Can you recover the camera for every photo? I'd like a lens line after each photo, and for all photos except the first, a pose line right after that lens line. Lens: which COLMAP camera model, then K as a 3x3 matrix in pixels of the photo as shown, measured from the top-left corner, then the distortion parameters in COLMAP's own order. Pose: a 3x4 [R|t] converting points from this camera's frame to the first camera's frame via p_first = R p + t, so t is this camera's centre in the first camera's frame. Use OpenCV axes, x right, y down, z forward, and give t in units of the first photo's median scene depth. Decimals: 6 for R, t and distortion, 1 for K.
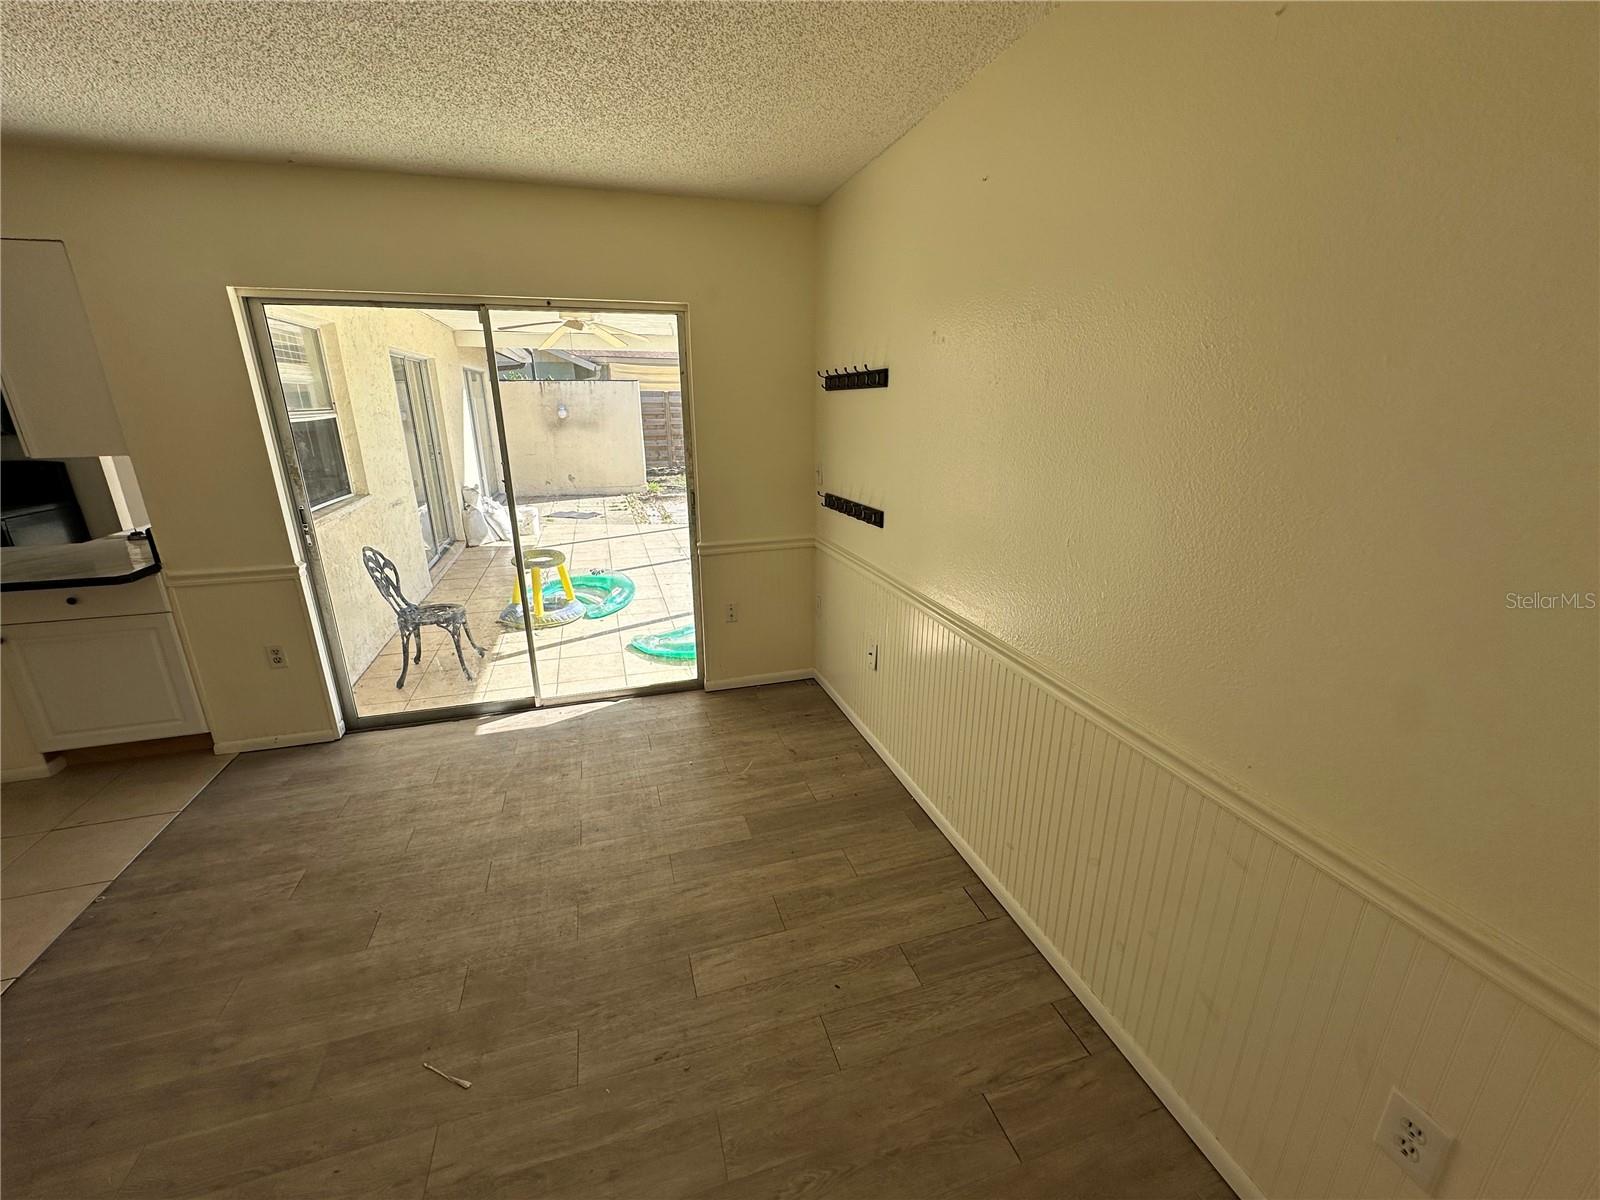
lens RADIAL K [[650.2, 0, 803.0], [0, 650.2, 602.5], [0, 0, 1]] dist [-0.003823, 0.000502]
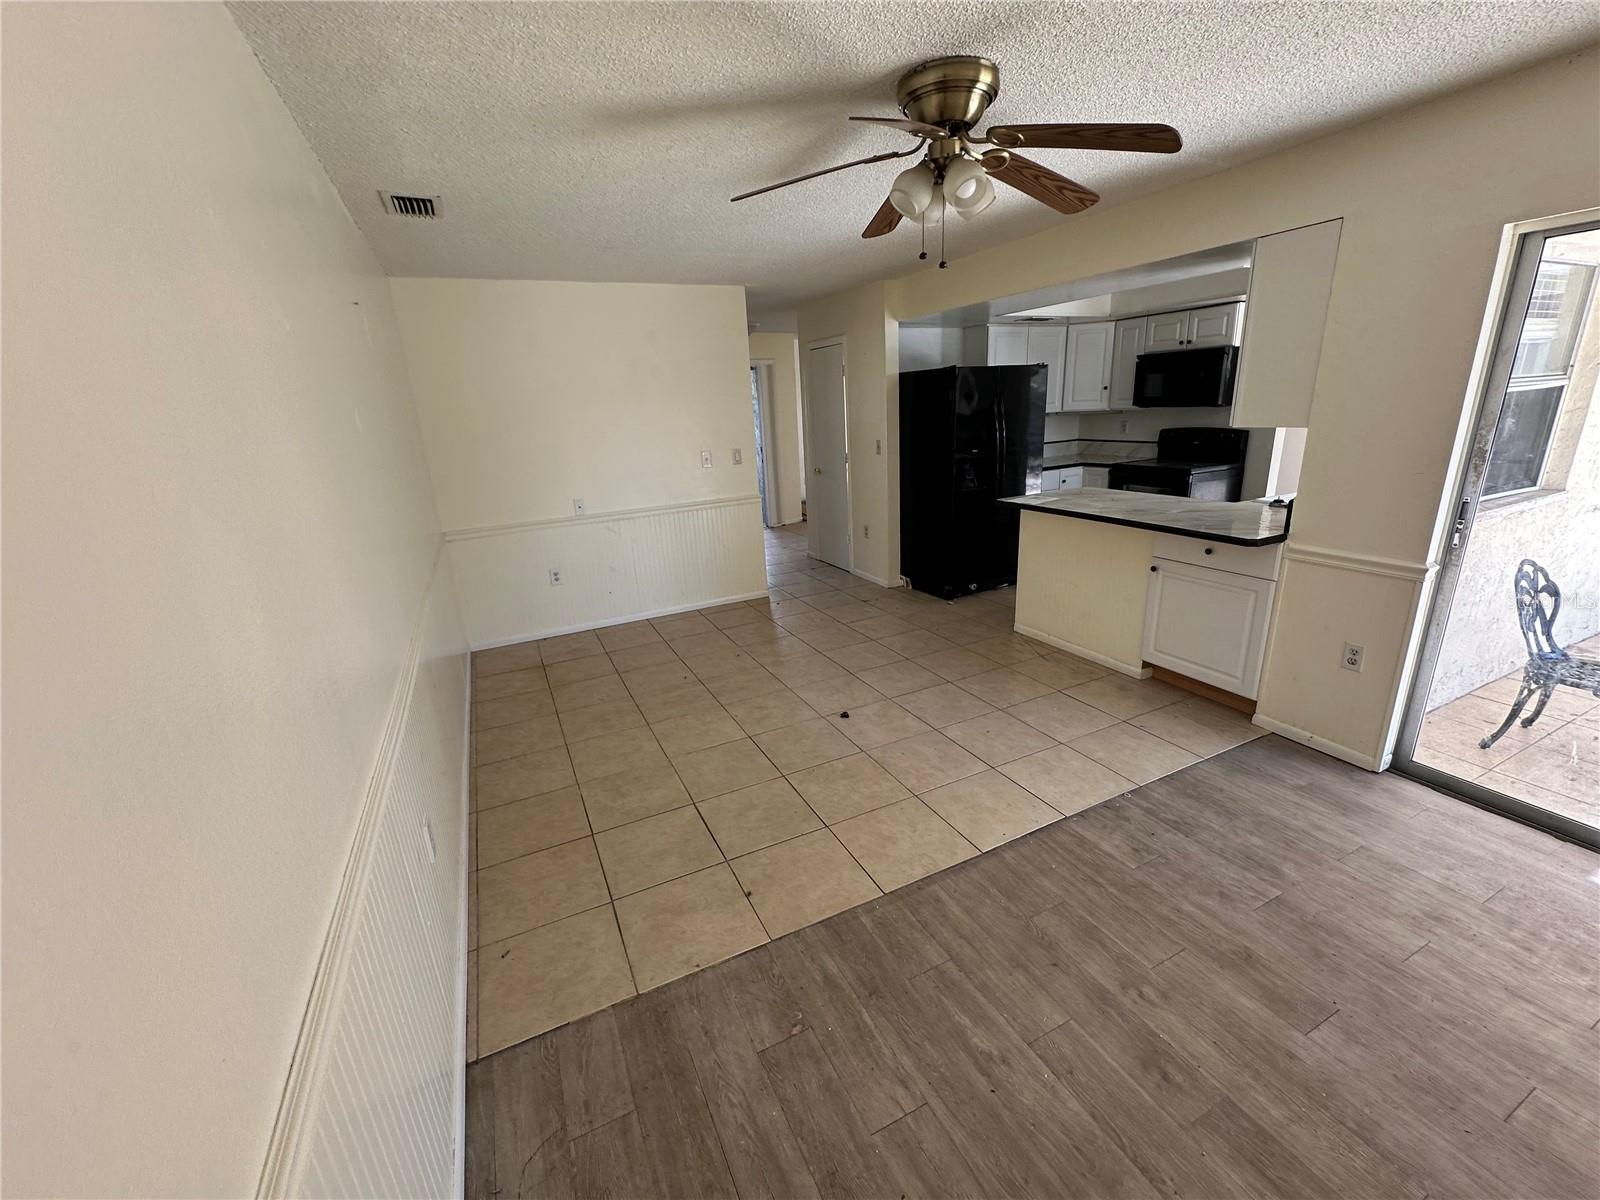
lens RADIAL K [[650.2, 0, 795.2], [0, 650.2, 603.5], [0, 0, 1]] dist [-0.003823, 0.000502]
pose [[0.140653, 0.287188, -0.947491, -0.099251], [-0.249867, 0.936323, 0.246711, -0.016559], [0.958010, 0.202046, 0.203455, 0.067972]]
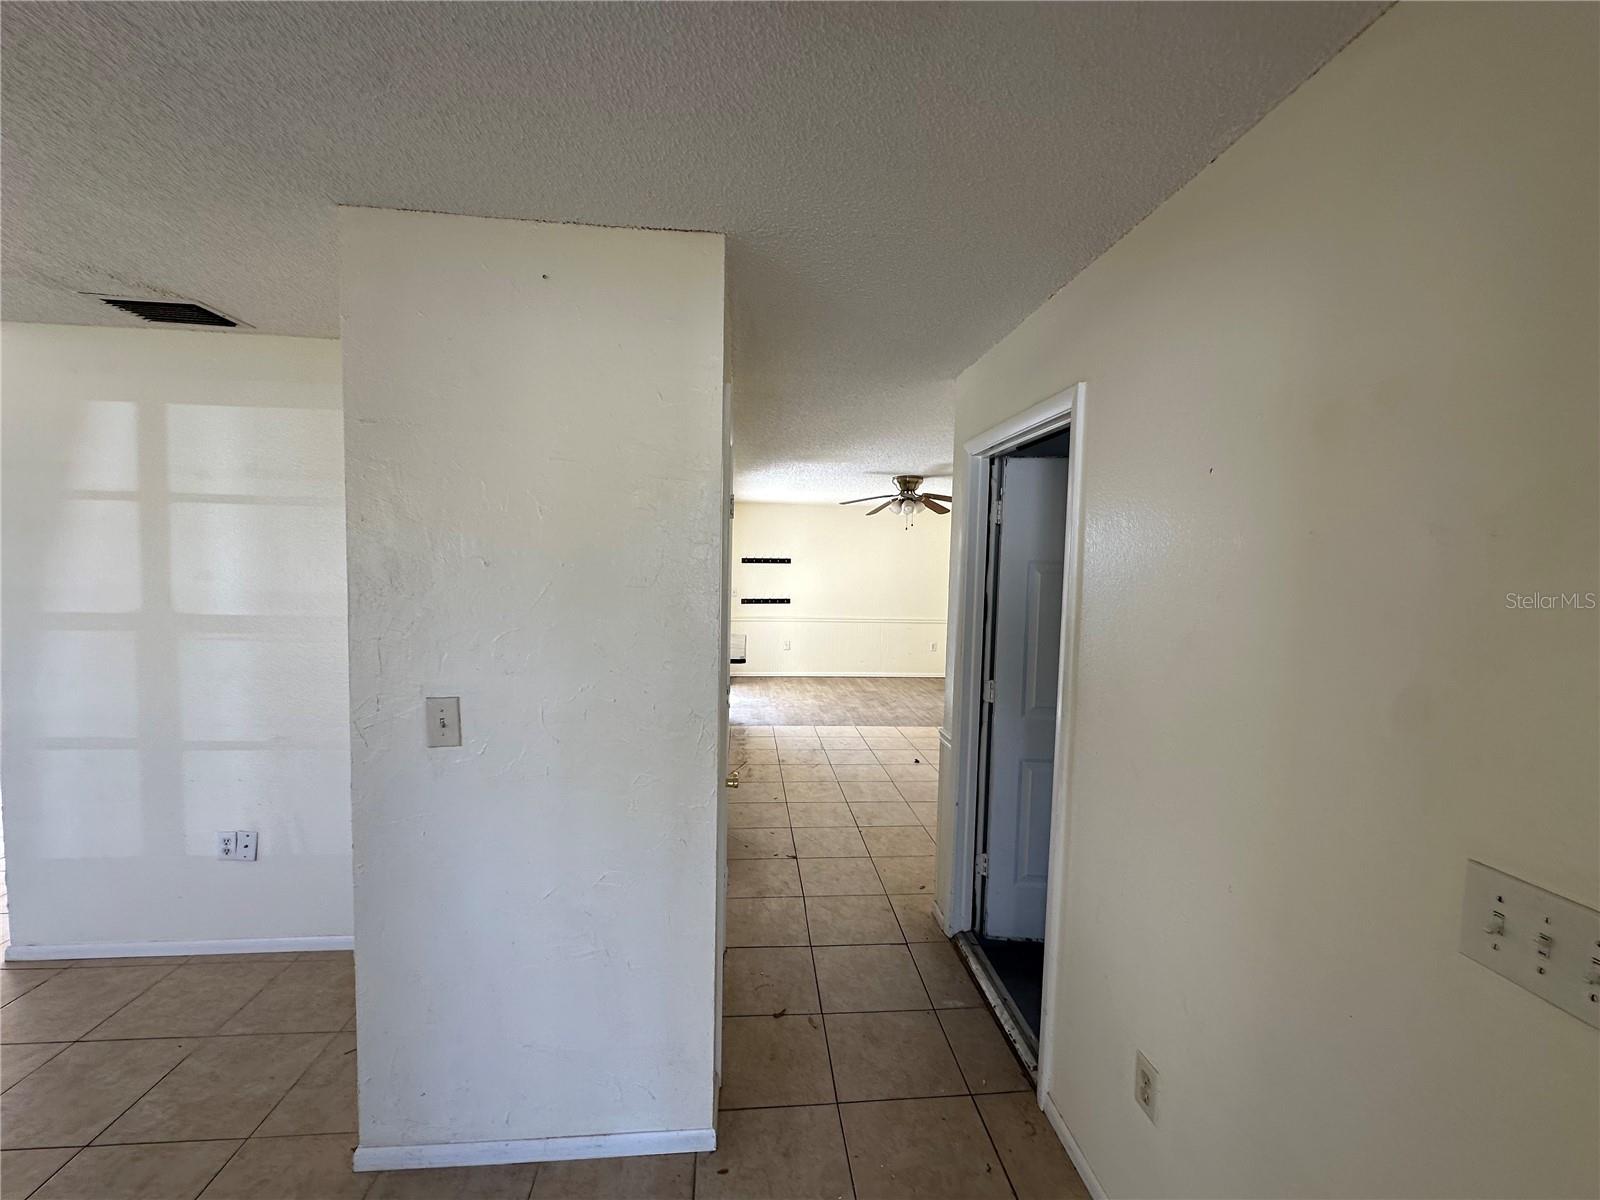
lens RADIAL K [[650.2, 0, 797.2], [0, 650.2, 603.1], [0, 0, 1]] dist [-0.003823, 0.000502]
pose [[0.214966, -0.049392, 0.975372, -3.154665], [0.273259, 0.961871, -0.011517, -0.067234], [-0.937614, 0.269005, 0.220266, 0.231897]]
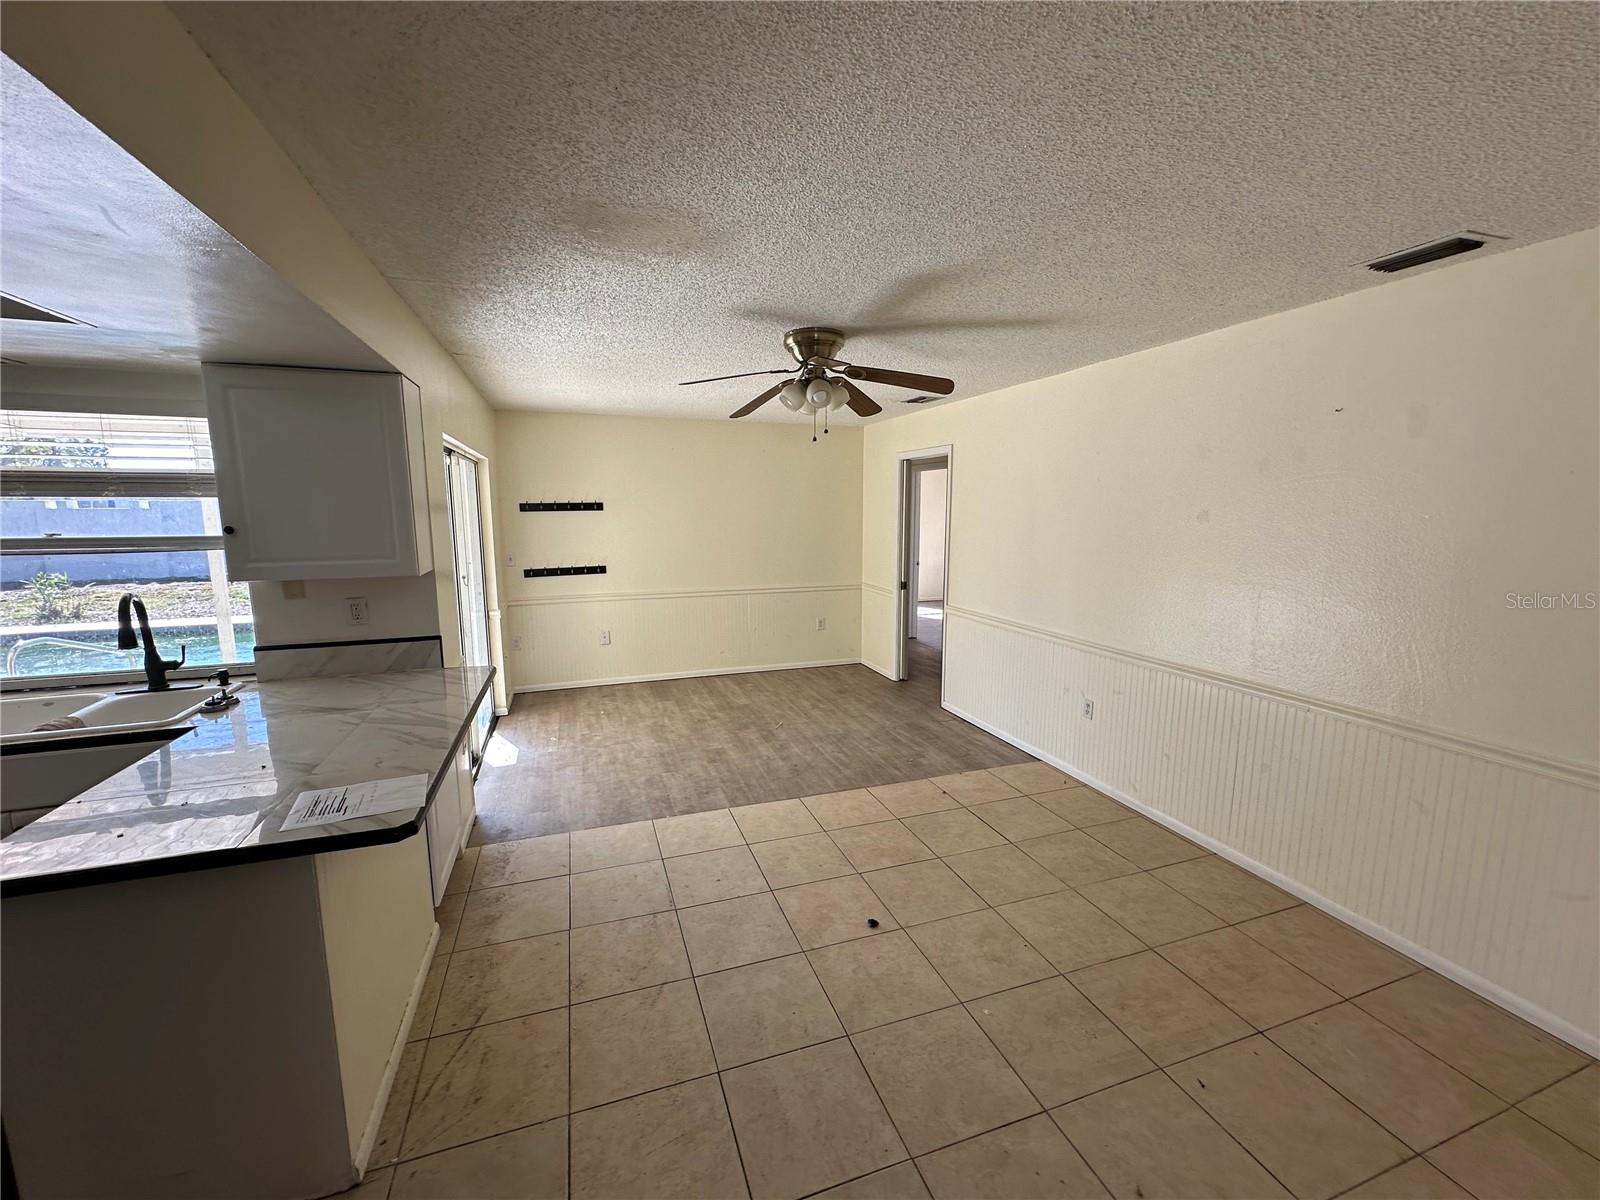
lens RADIAL K [[650.2, 0, 801.4], [0, 650.2, 604.6], [0, 0, 1]] dist [-0.003823, 0.000502]
pose [[-0.036857, -0.143076, 0.989025, -2.054772], [0.303456, 0.941362, 0.147490, -0.138061], [-0.952132, 0.305561, 0.008722, 0.402971]]
